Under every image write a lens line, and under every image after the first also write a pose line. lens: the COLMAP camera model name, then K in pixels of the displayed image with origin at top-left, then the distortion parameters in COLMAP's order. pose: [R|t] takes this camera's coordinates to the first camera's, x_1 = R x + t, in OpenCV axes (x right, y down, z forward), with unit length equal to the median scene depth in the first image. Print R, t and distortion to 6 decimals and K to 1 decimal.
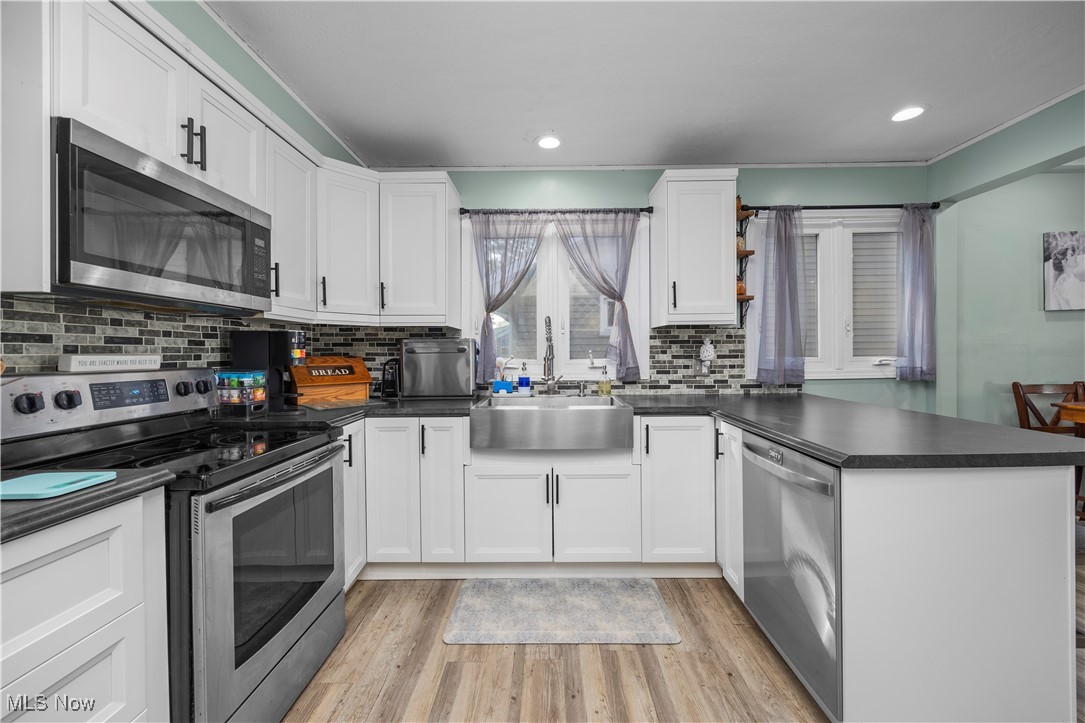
lens RADIAL K [[431.2, 0, 544.5], [0, 431.2, 355.8], [0, 0, 1]] dist [0.003030, -0.000264]
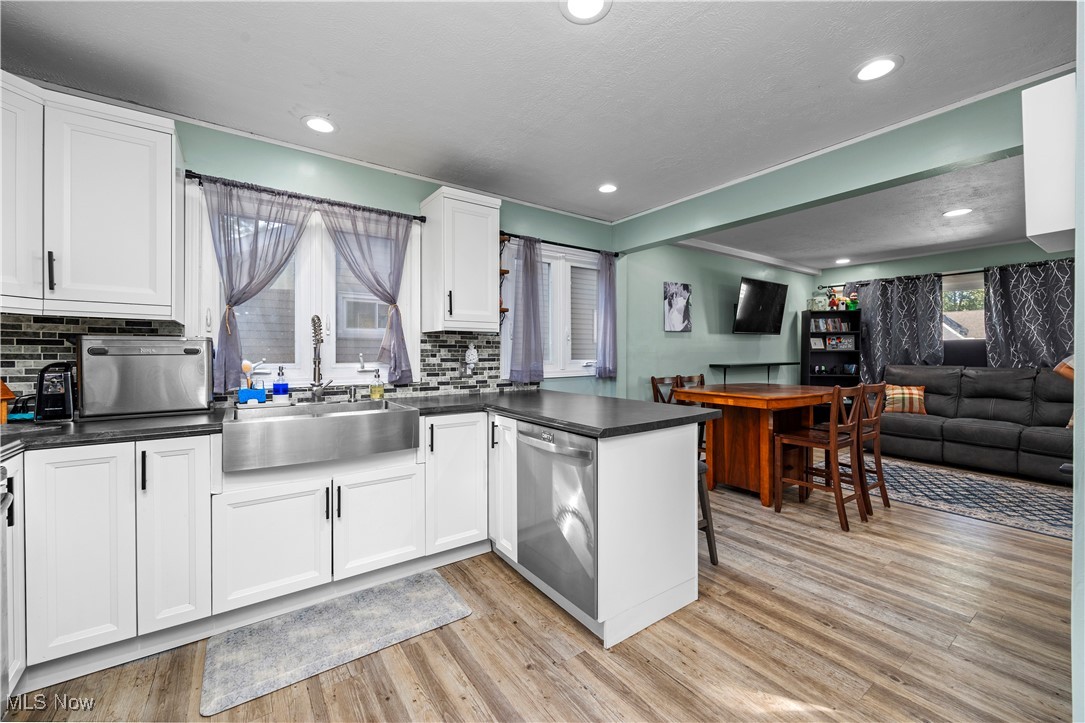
lens RADIAL K [[431.2, 0, 546.8], [0, 431.2, 357.6], [0, 0, 1]] dist [0.003030, -0.000264]
pose [[0.806020, 0.002964, 0.591880, -0.141116], [-0.000390, 0.999990, -0.004477, 0.001116], [-0.591888, 0.003377, 0.806013, -0.018297]]
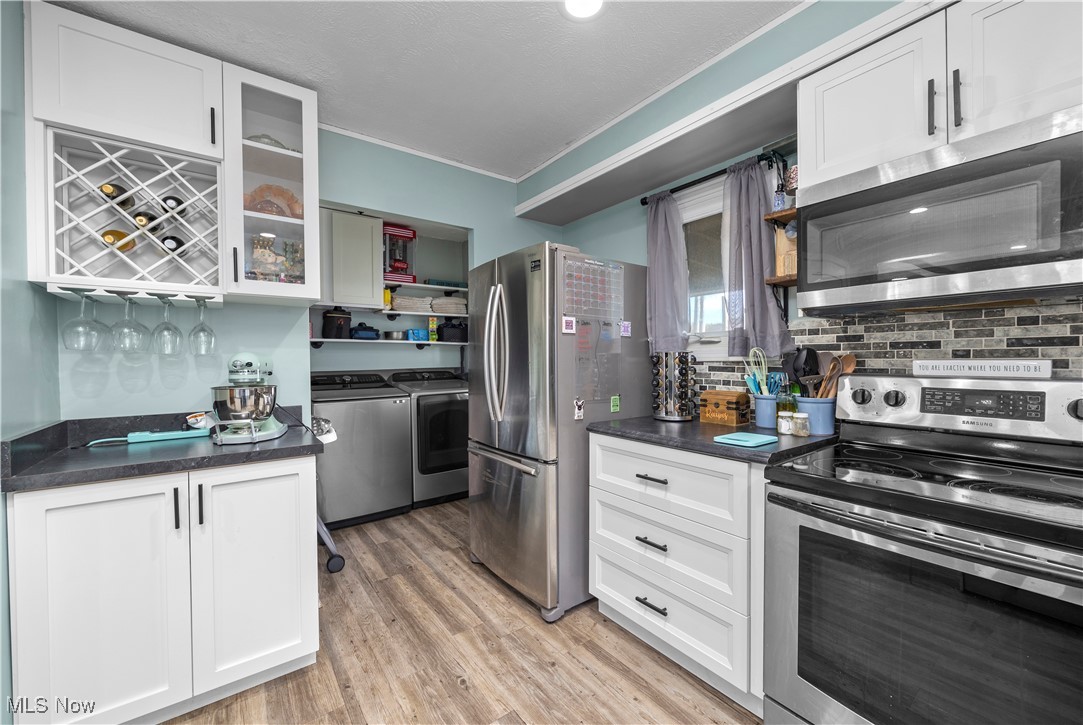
lens RADIAL K [[430.4, 0, 544.2], [0, 430.4, 362.5], [0, 0, 1]] dist [0.003030, -0.000264]
pose [[-0.800324, 0.011488, -0.599457, 0.200396], [0.004819, 0.999907, 0.012729, -0.008093], [0.599548, 0.007299, -0.800306, 0.808928]]
